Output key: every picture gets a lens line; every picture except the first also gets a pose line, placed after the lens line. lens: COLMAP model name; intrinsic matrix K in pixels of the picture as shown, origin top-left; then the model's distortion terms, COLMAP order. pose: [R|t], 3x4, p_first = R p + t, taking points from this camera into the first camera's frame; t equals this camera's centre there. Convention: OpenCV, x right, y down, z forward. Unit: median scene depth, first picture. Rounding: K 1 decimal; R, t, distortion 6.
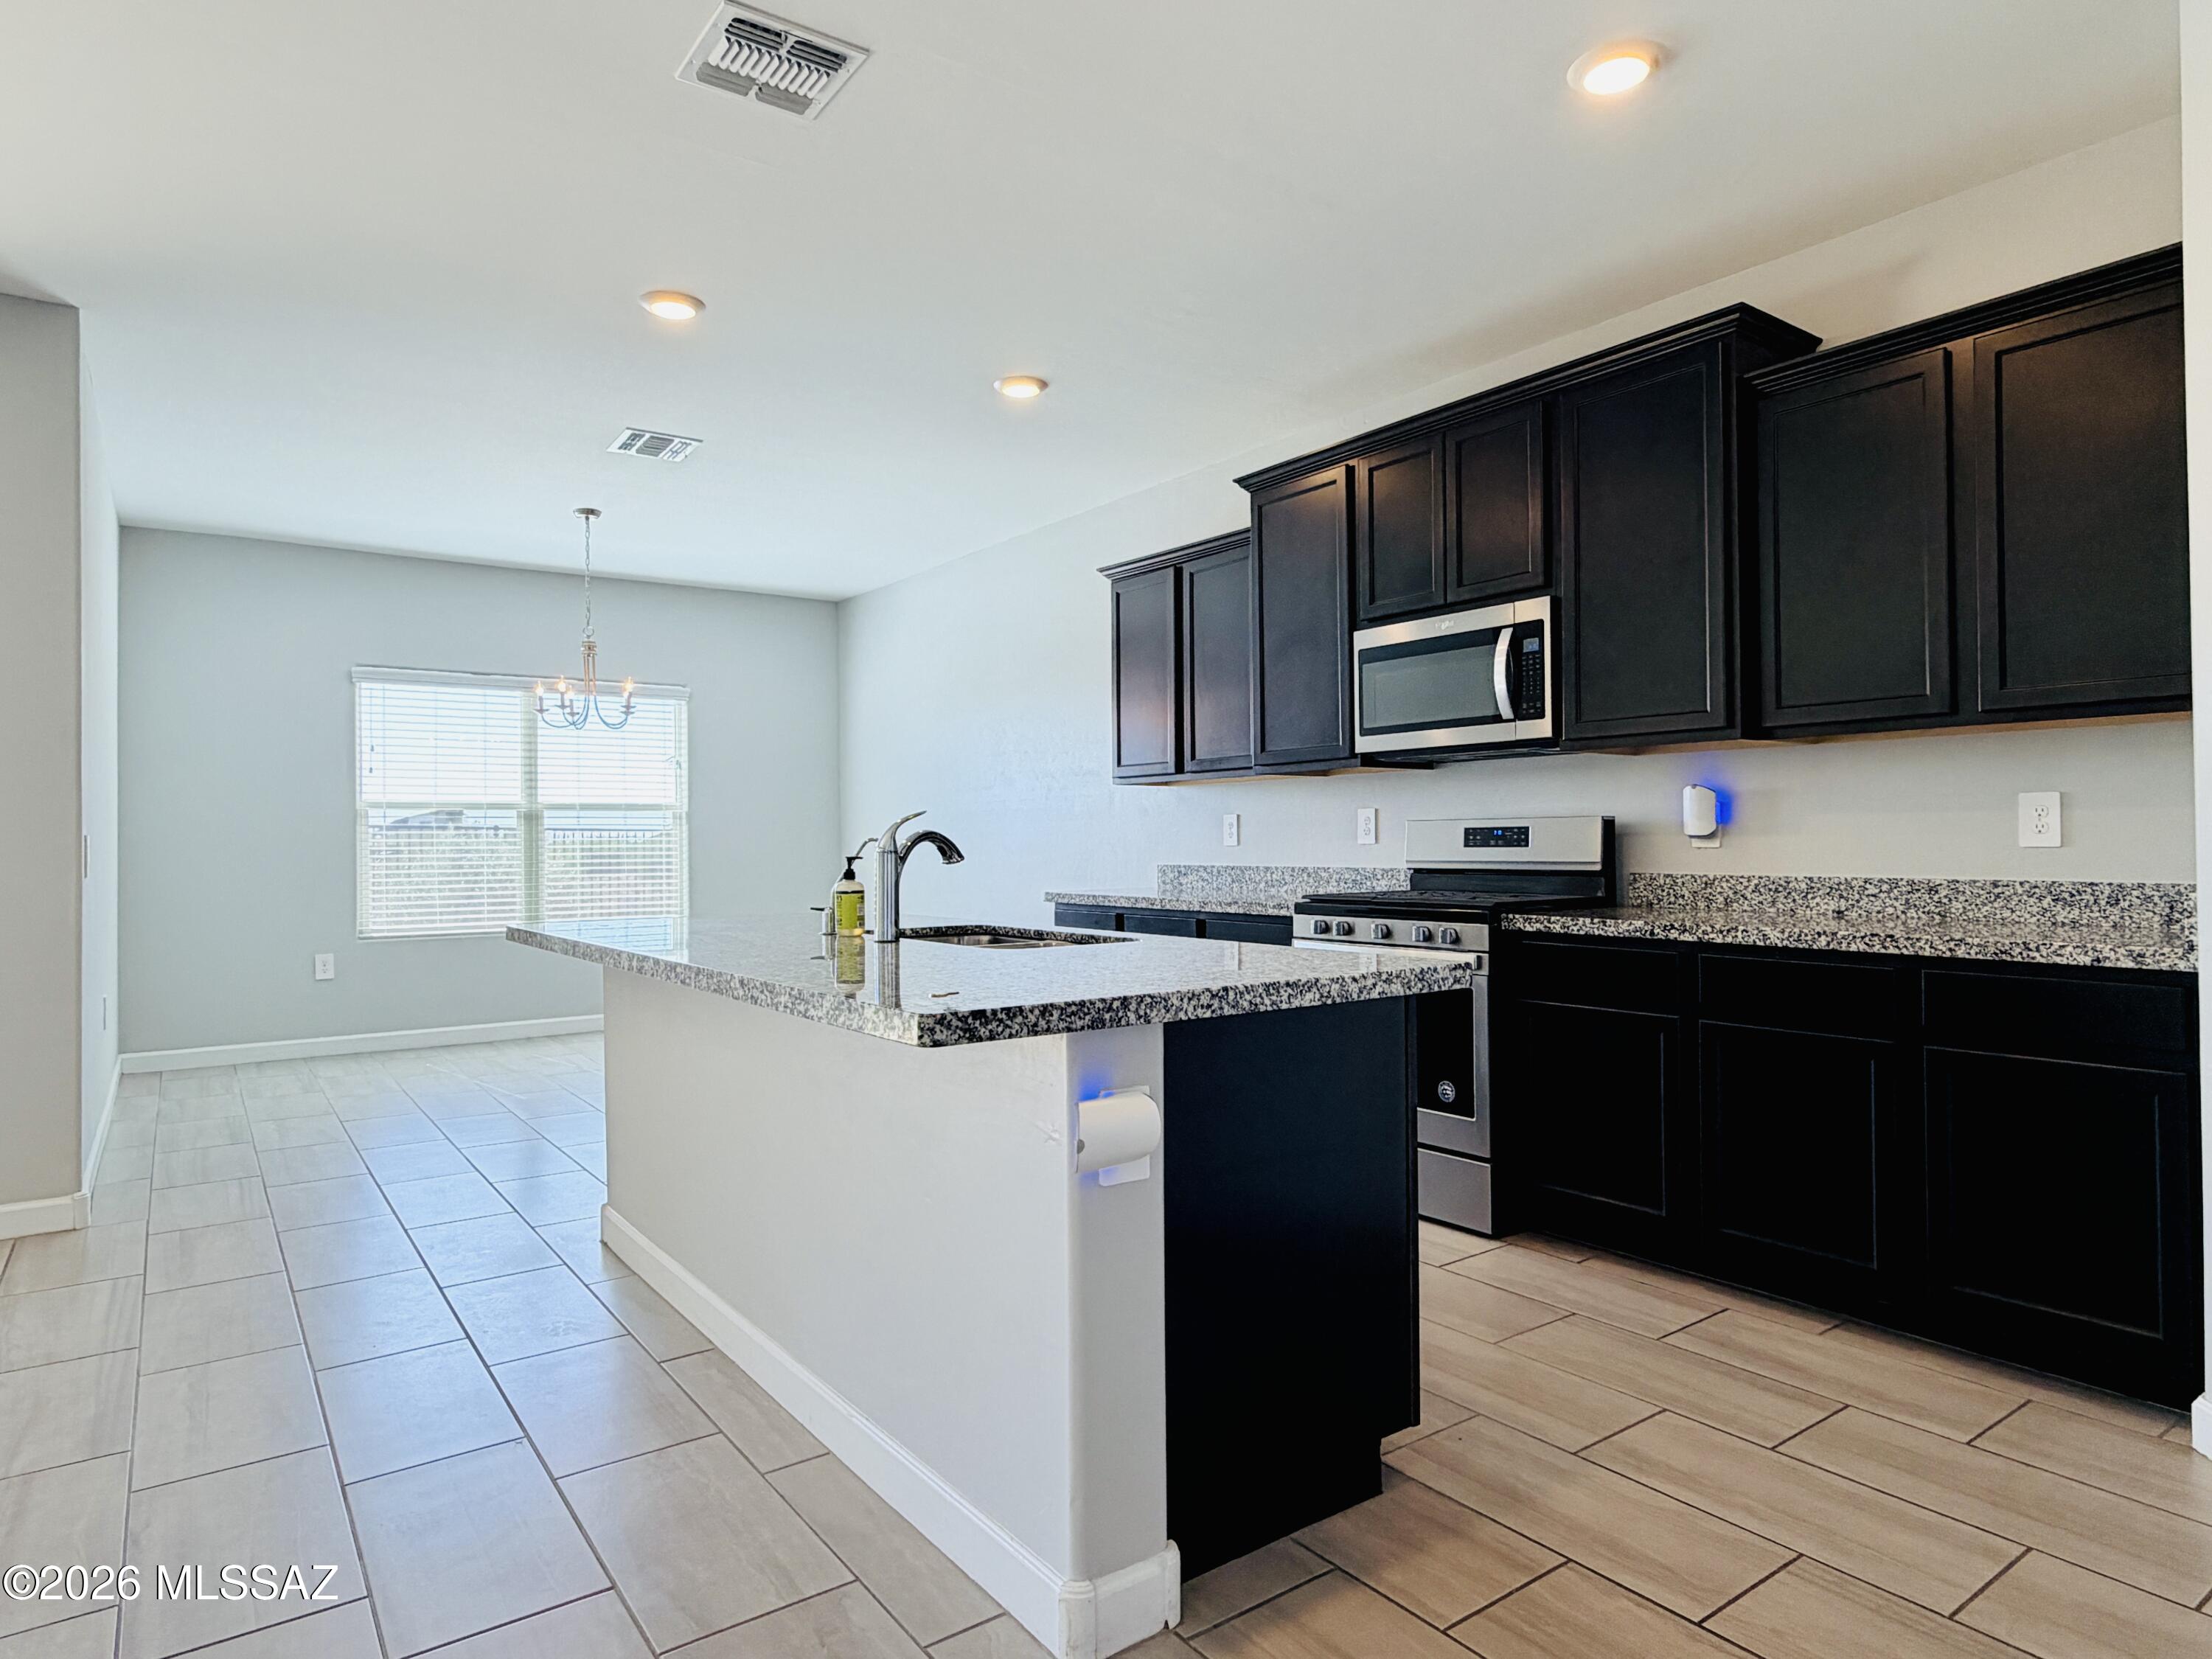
lens RADIAL K [[1292.6, 0, 1090.5], [0, 1292.6, 832.1], [0, 0, 1]] dist [0.001142, 0.001204]
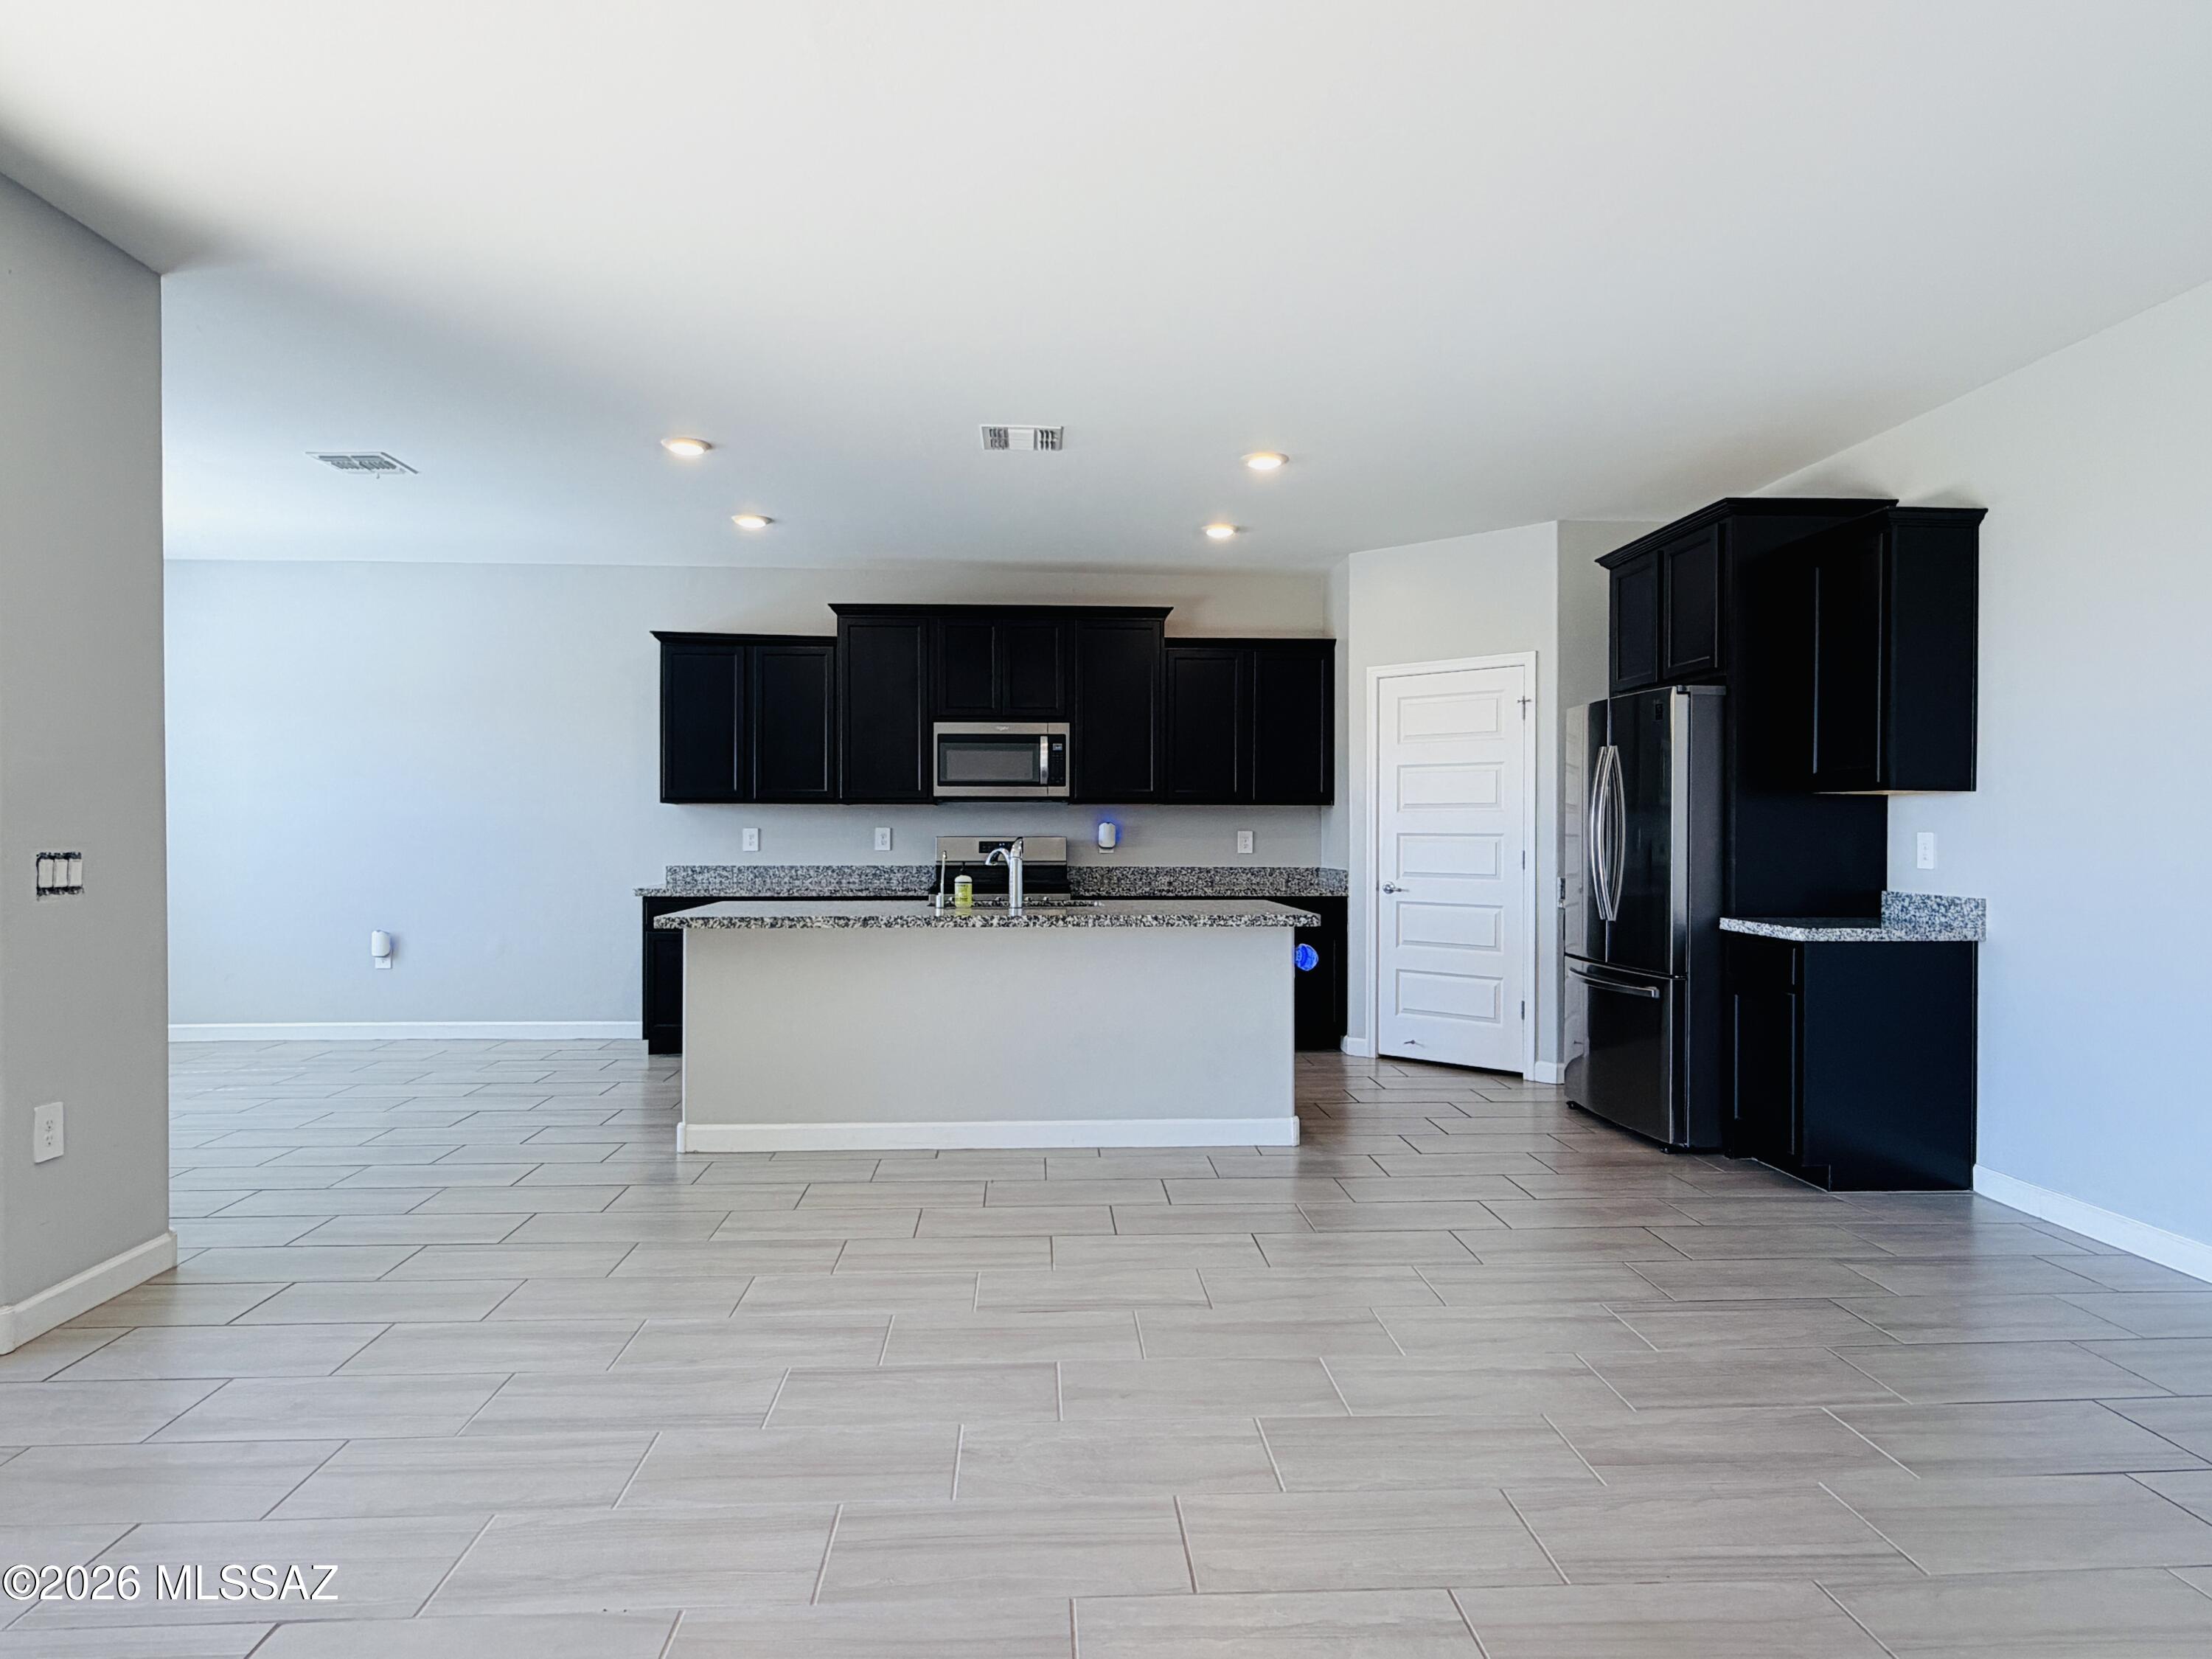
lens RADIAL K [[1292.6, 0, 1097.5], [0, 1292.6, 834.8], [0, 0, 1]] dist [0.001142, 0.001204]
pose [[0.534280, 0.007196, 0.845277, -1.233941], [-0.012133, 0.999926, -0.000844, -0.014870], [-0.845221, -0.009805, 0.534328, -0.064187]]
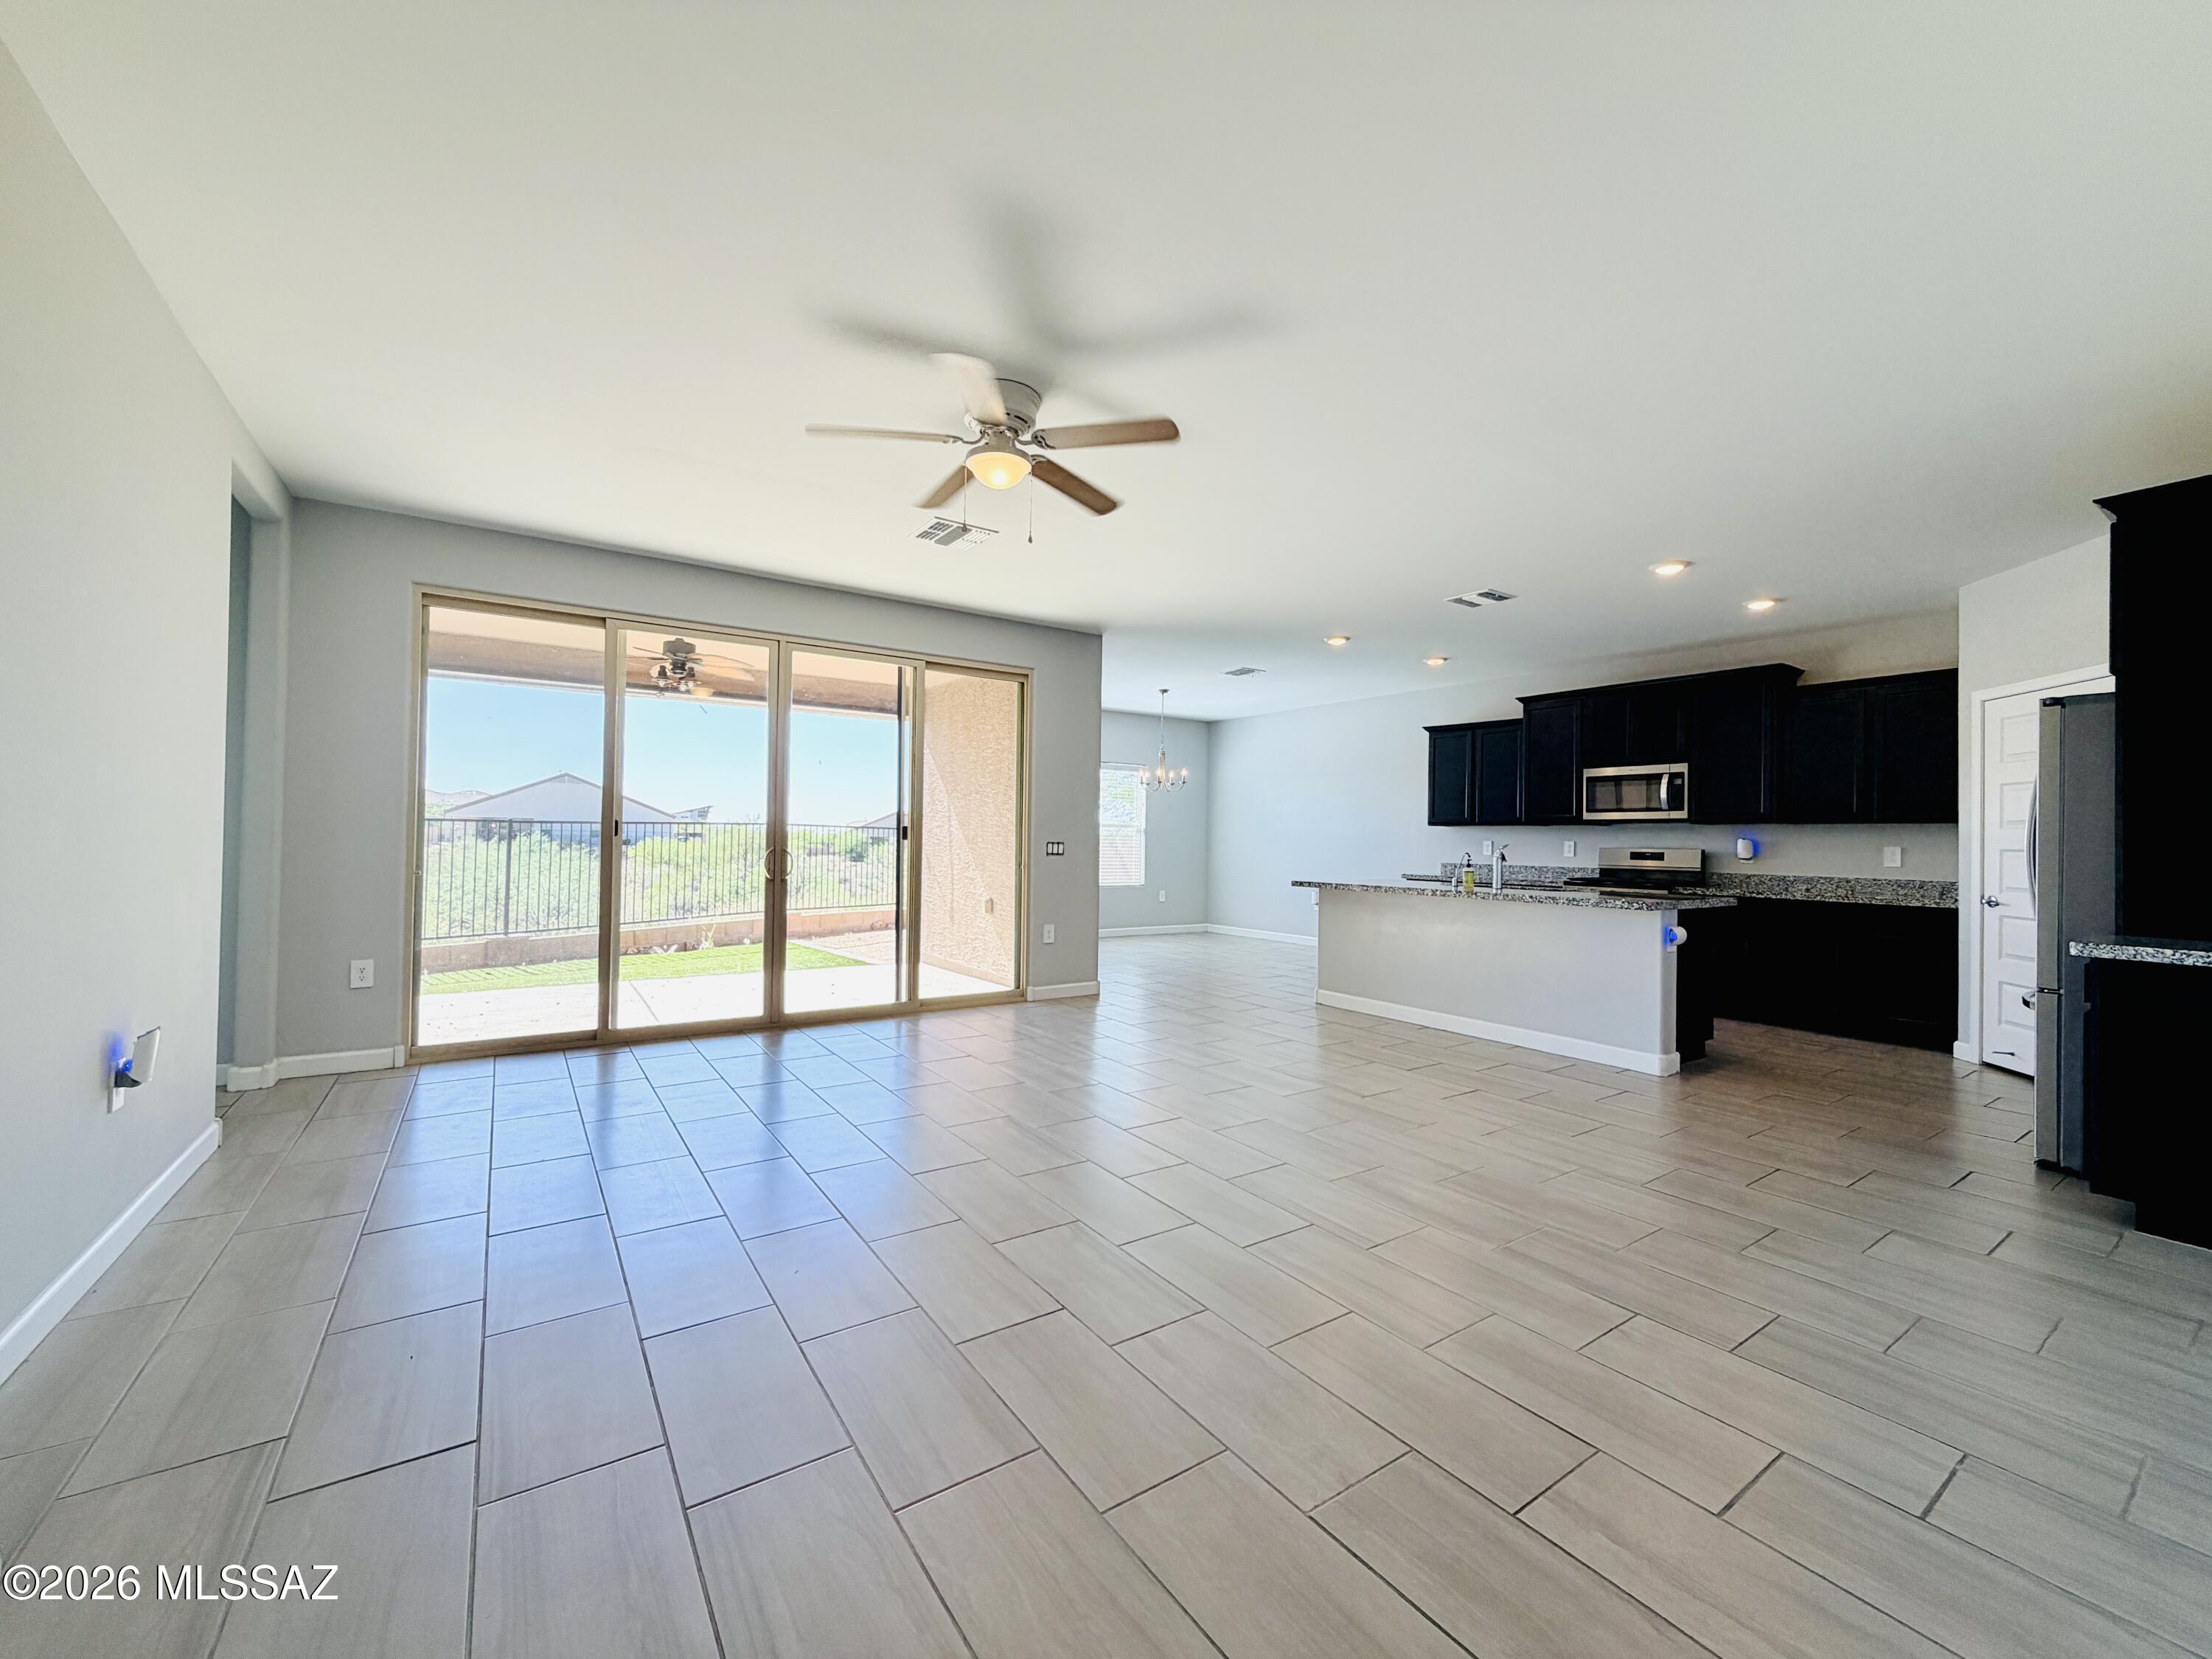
lens RADIAL K [[881.5, 0, 1094.3], [0, 881.5, 828.7], [0, 0, 1]] dist [-0.000276, 0.000071]
pose [[0.999357, 0.025246, -0.025443, -0.762322], [-0.025382, 0.999665, -0.005036, -0.014422], [0.025307, 0.005678, 0.999664, -0.763886]]
